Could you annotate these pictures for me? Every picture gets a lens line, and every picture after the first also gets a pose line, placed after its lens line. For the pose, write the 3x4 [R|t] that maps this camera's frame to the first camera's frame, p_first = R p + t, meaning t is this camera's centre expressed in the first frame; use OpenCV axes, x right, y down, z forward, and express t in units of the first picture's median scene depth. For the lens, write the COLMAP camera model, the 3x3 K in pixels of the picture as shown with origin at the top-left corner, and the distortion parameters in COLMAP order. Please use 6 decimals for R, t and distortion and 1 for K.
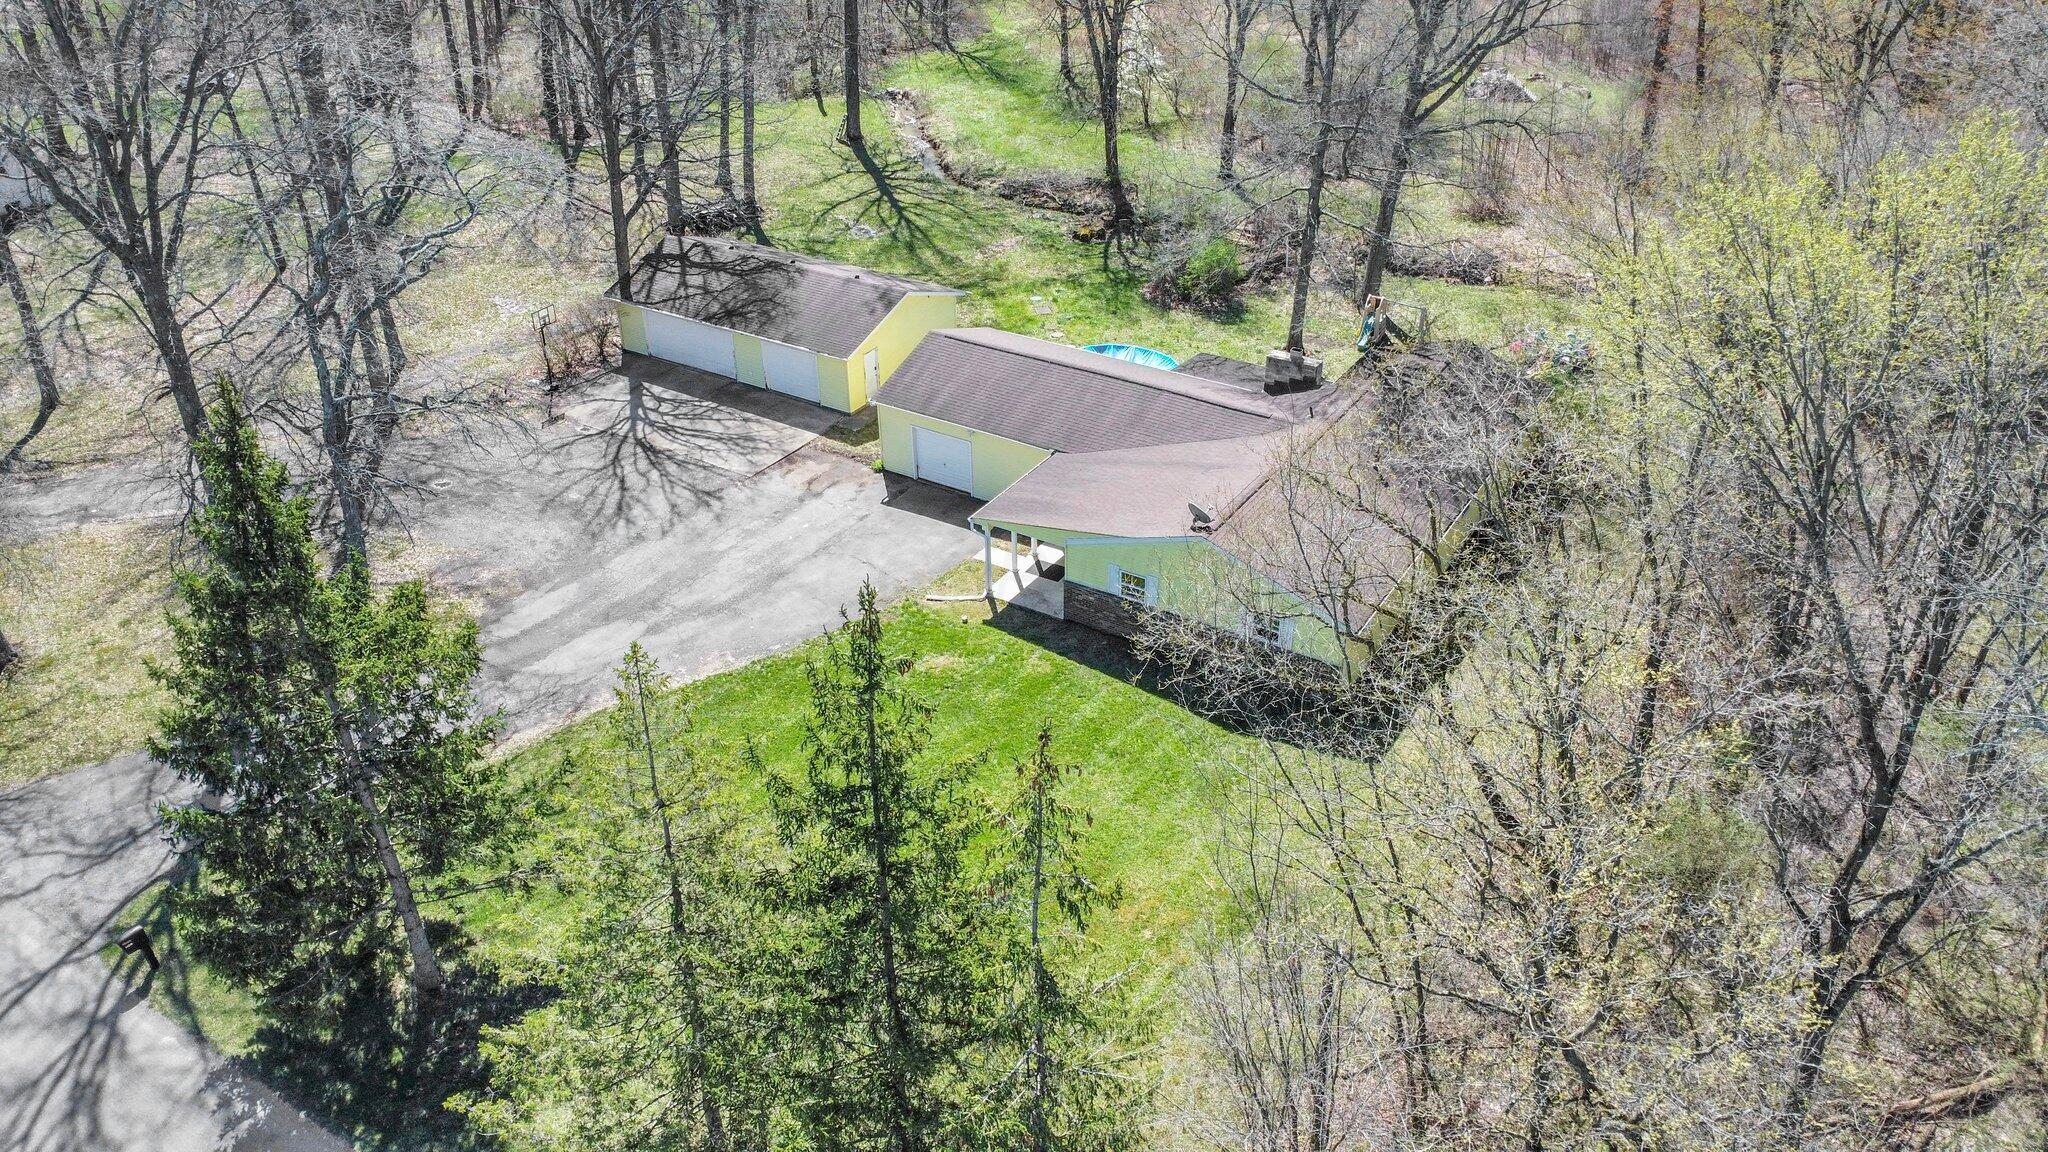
lens RADIAL K [[1468.8, 0, 1024.0], [0, 1468.8, 576.0], [0, 0, 1]] dist [-0.022123, -0.007703]
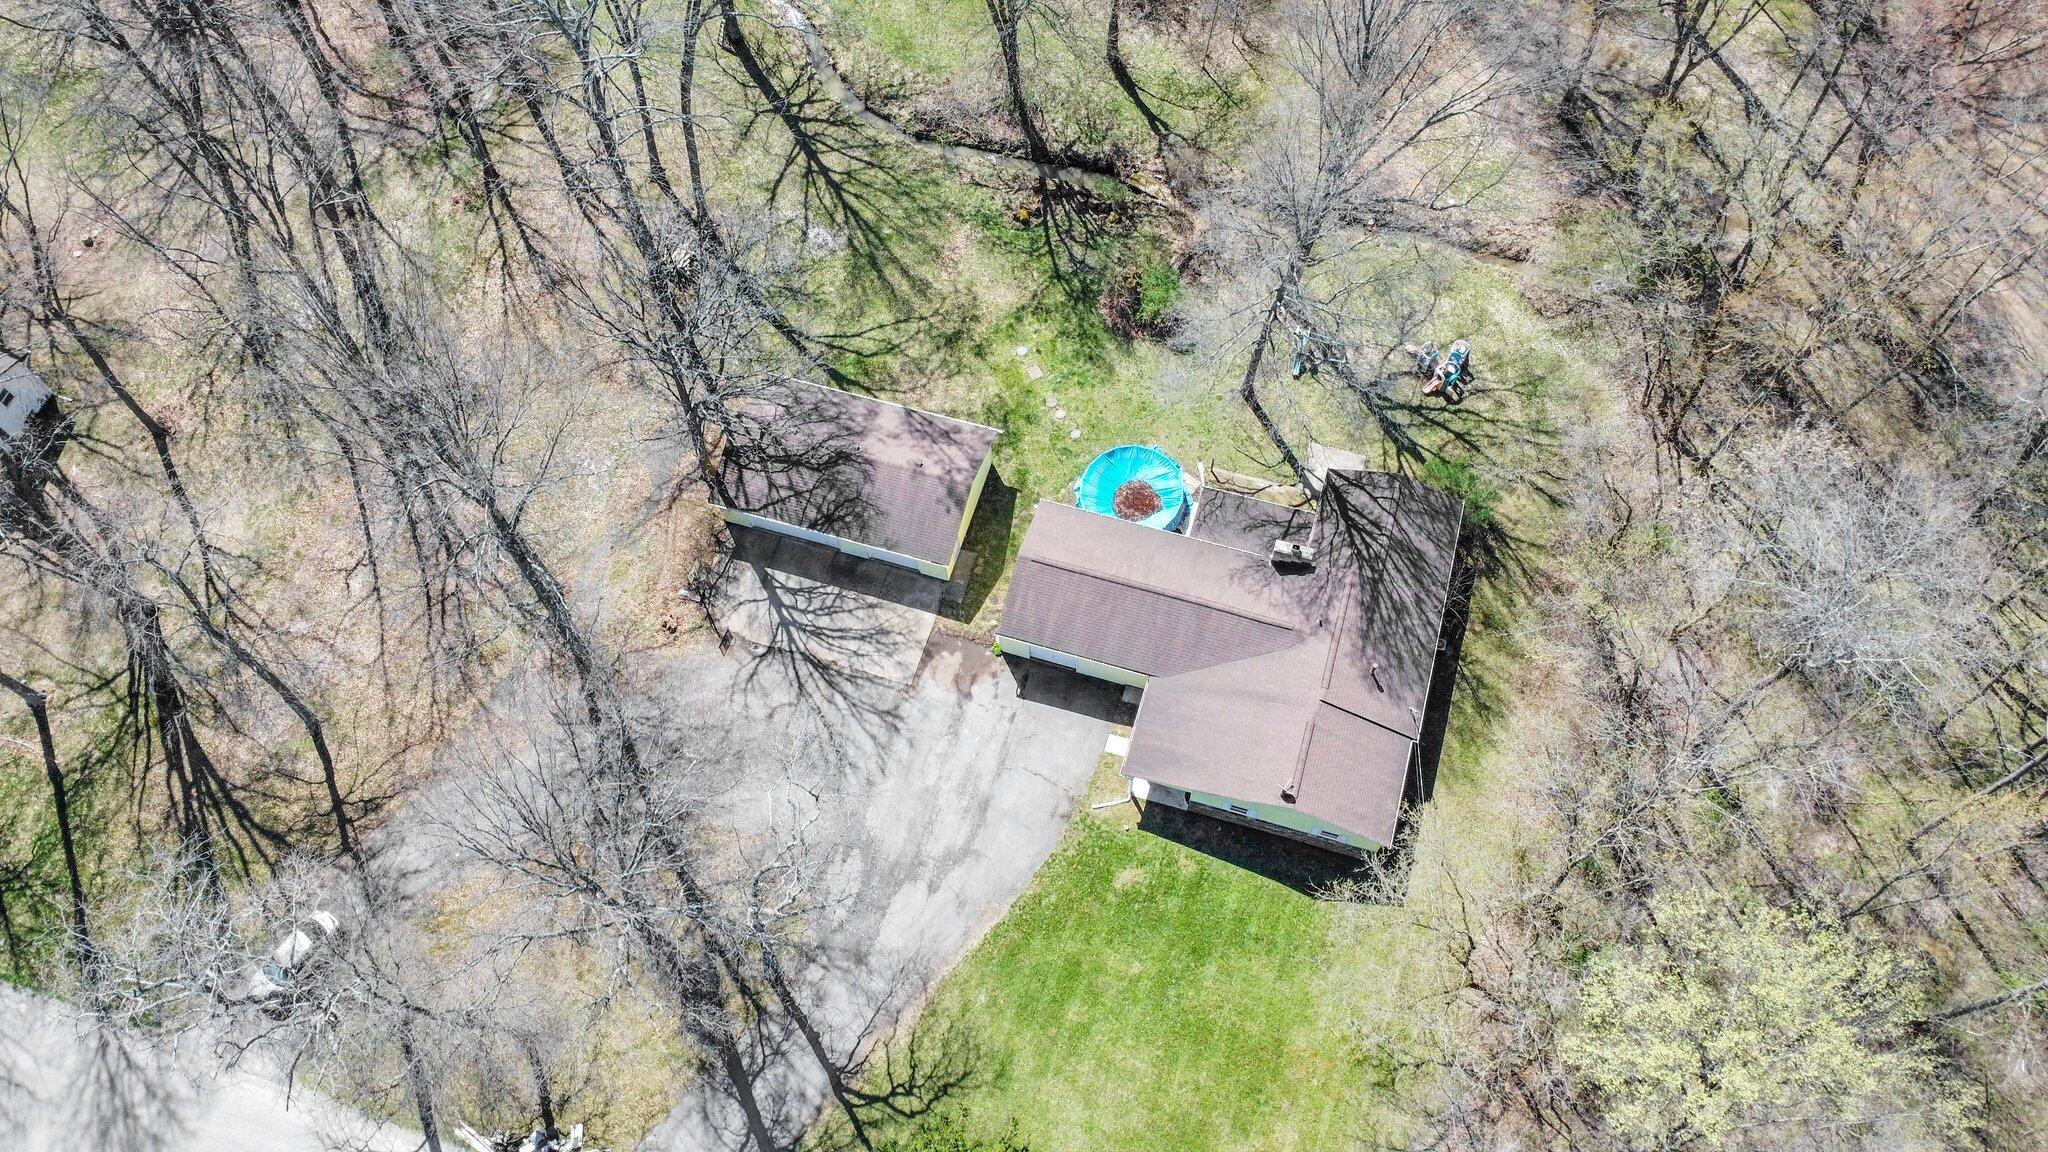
lens RADIAL K [[1468.8, 0, 1024.0], [0, 1468.8, 576.0], [0, 0, 1]] dist [-0.022123, -0.007703]
pose [[0.965532, -0.239111, 0.102826, -0.175763], [0.151030, 0.836427, 0.526858, -0.748495], [-0.211984, -0.493168, 0.843711, -0.106114]]
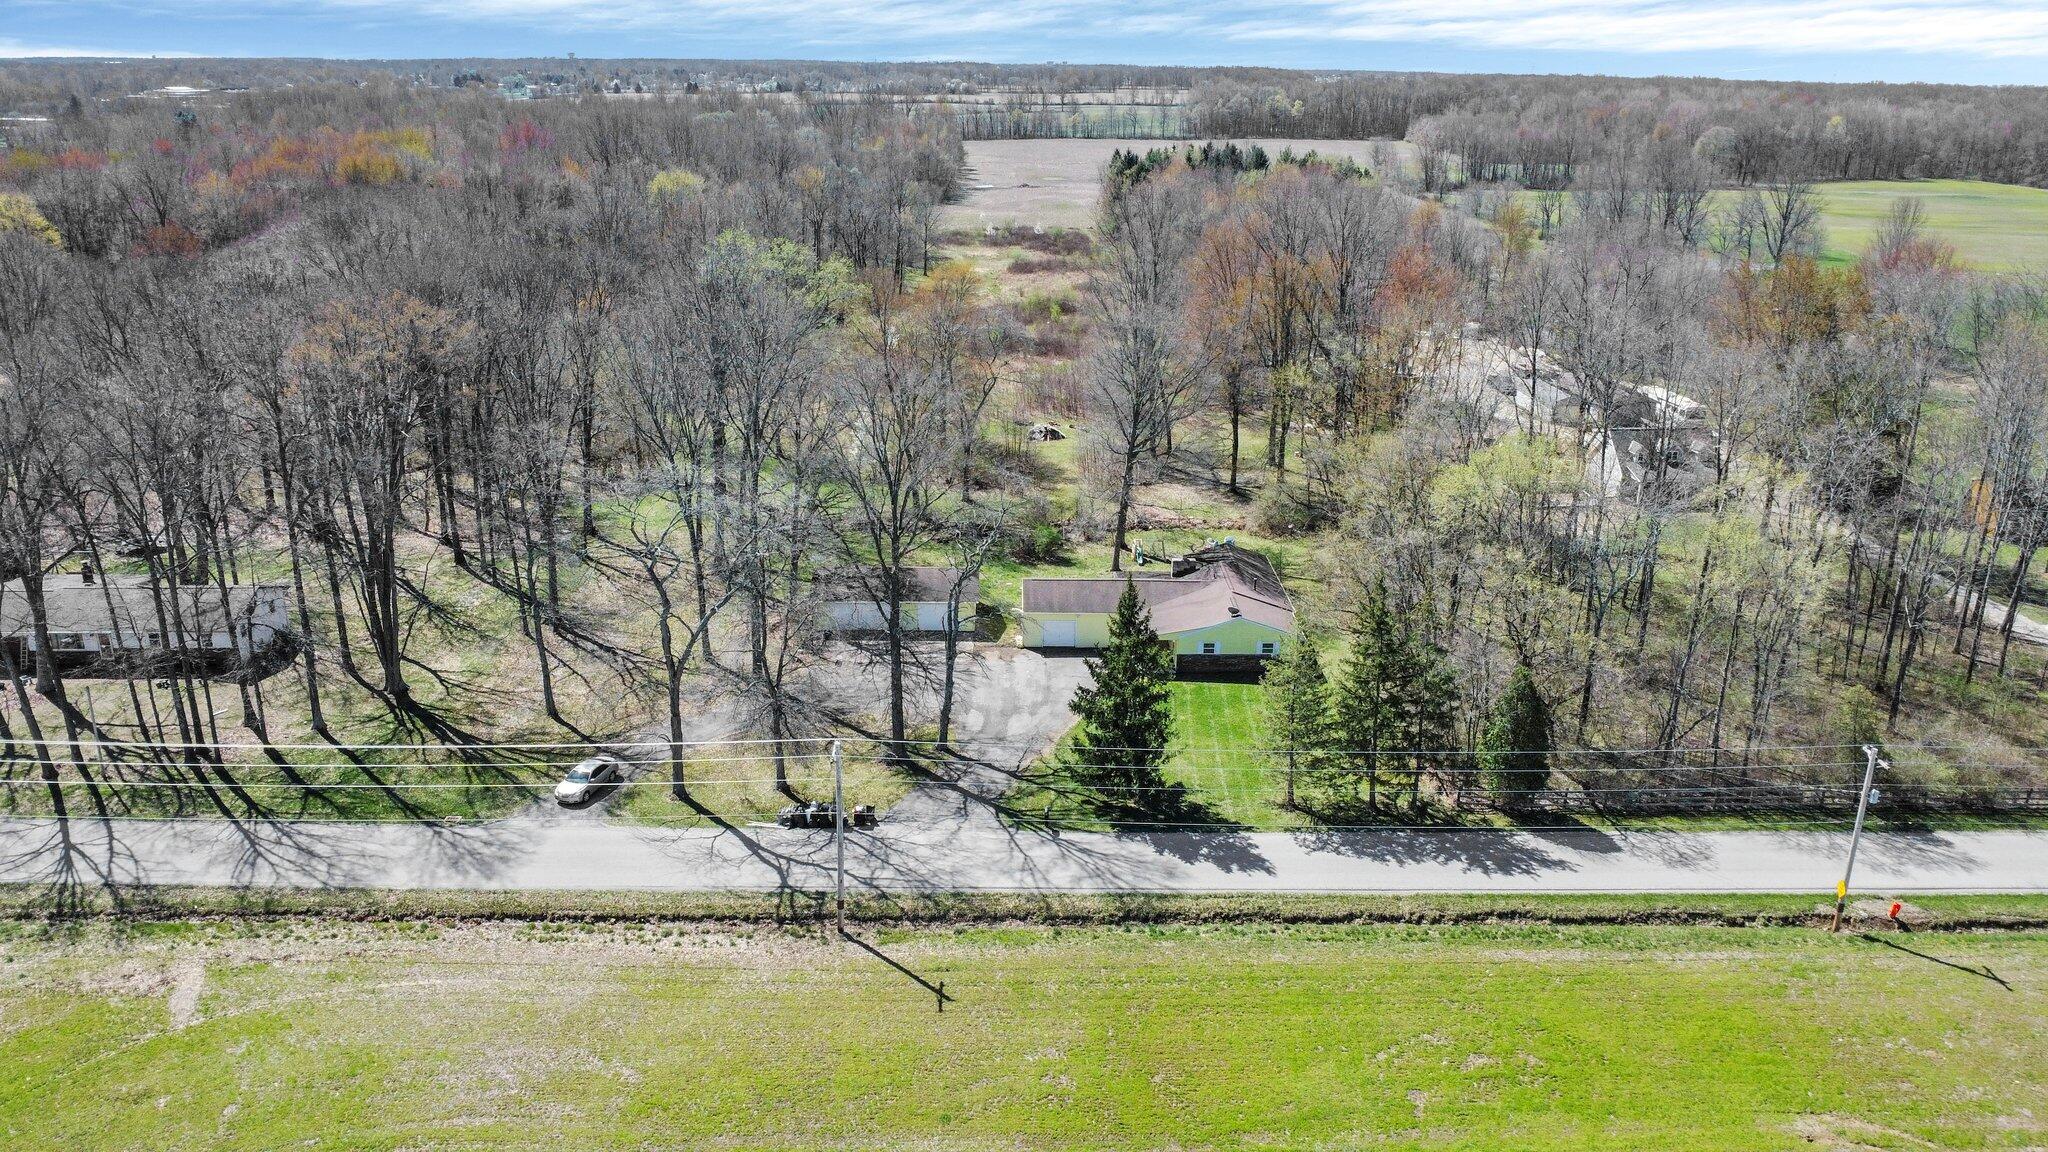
lens RADIAL K [[1468.8, 0, 1024.0], [0, 1468.8, 576.0], [0, 0, 1]] dist [-0.022123, -0.007703]
pose [[0.843439, -0.163757, 0.511658, -0.995393], [0.271392, 0.951825, -0.142740, 0.110799], [-0.463635, 0.259253, 0.847249, -0.671726]]
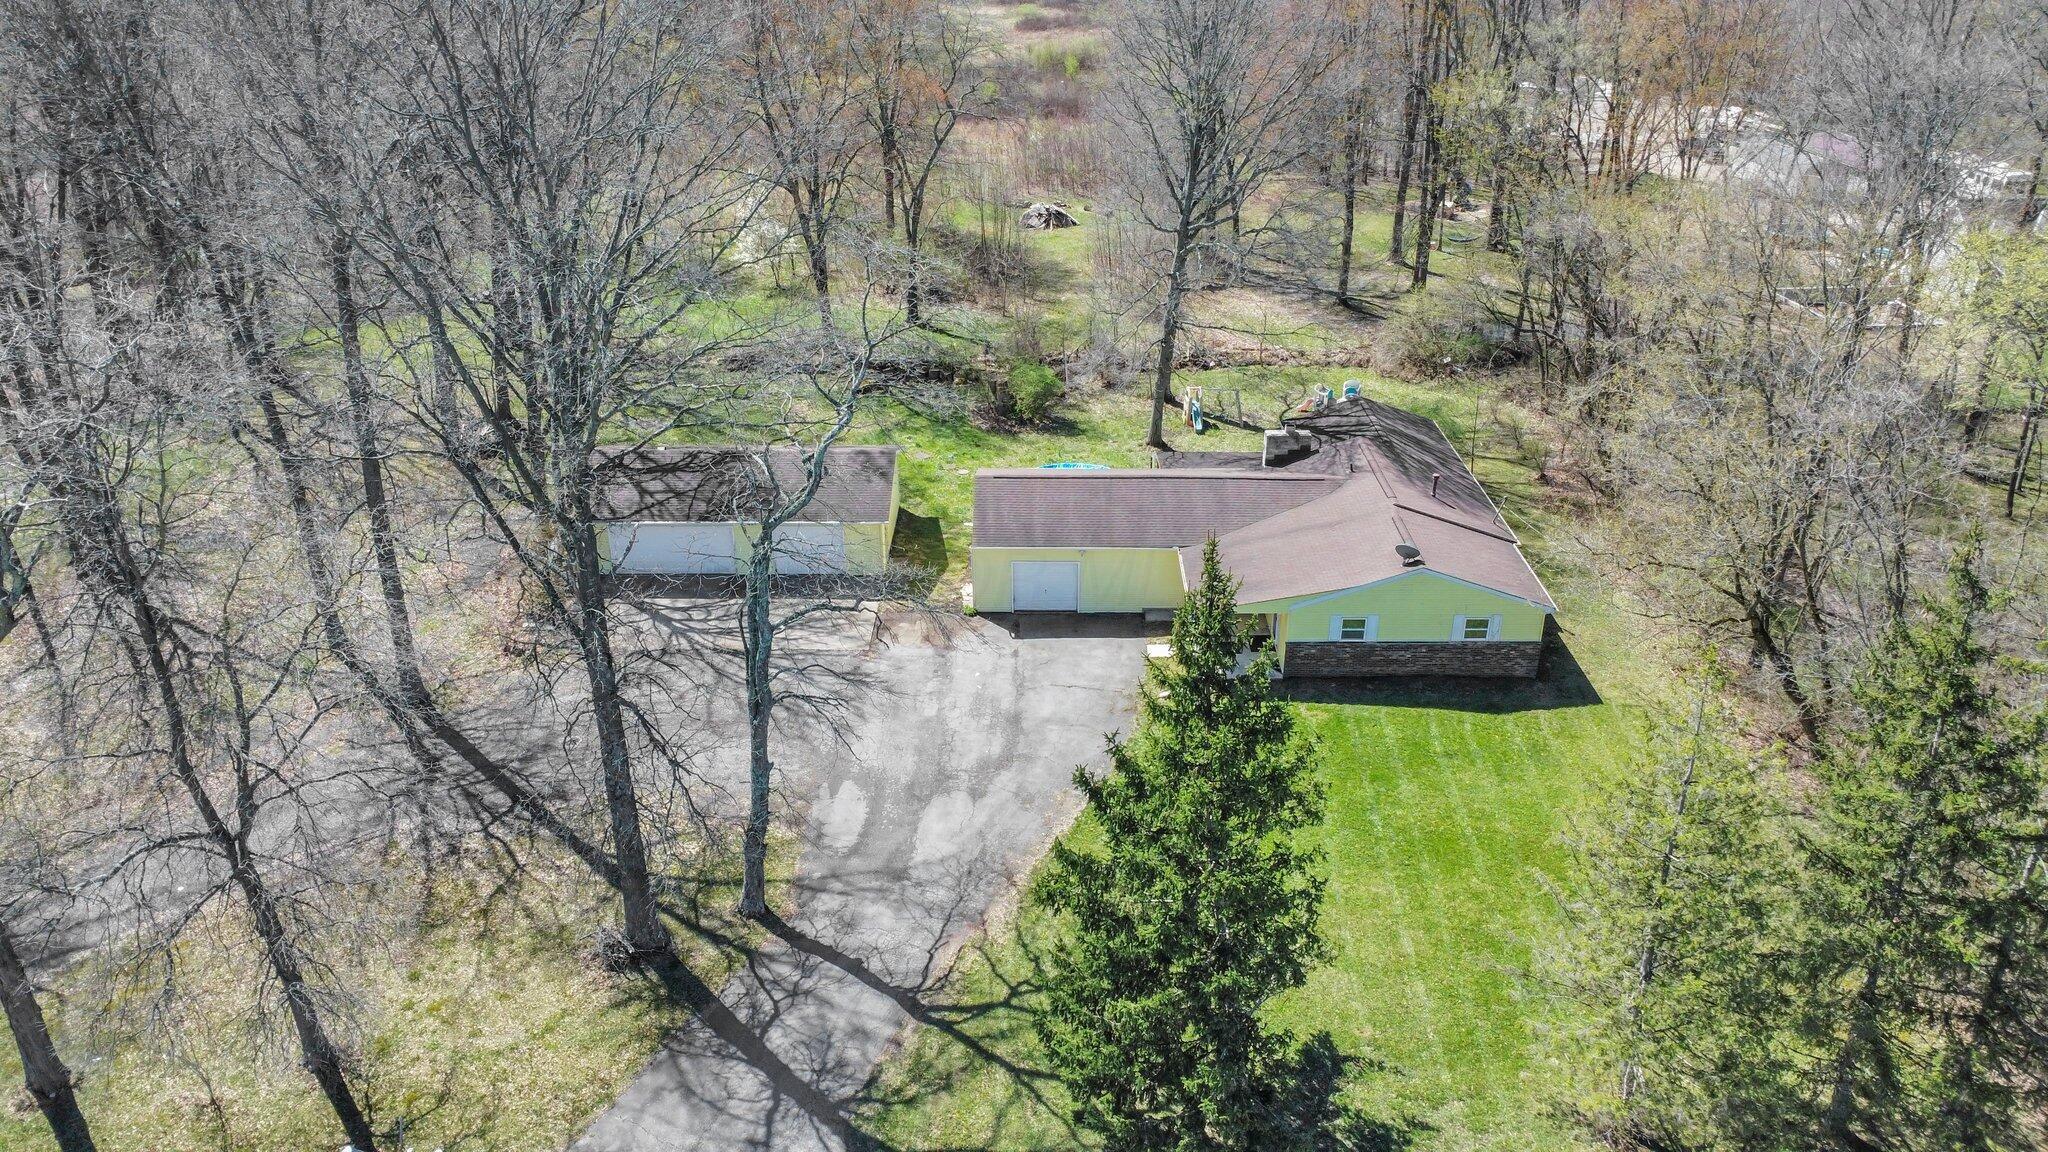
lens RADIAL K [[1468.8, 0, 1024.0], [0, 1468.8, 576.0], [0, 0, 1]] dist [-0.022123, -0.007703]
pose [[0.852861, -0.227025, 0.470201, -0.486391], [0.274048, 0.961149, -0.033007, -0.047390], [-0.444440, 0.157008, 0.881942, 0.055851]]
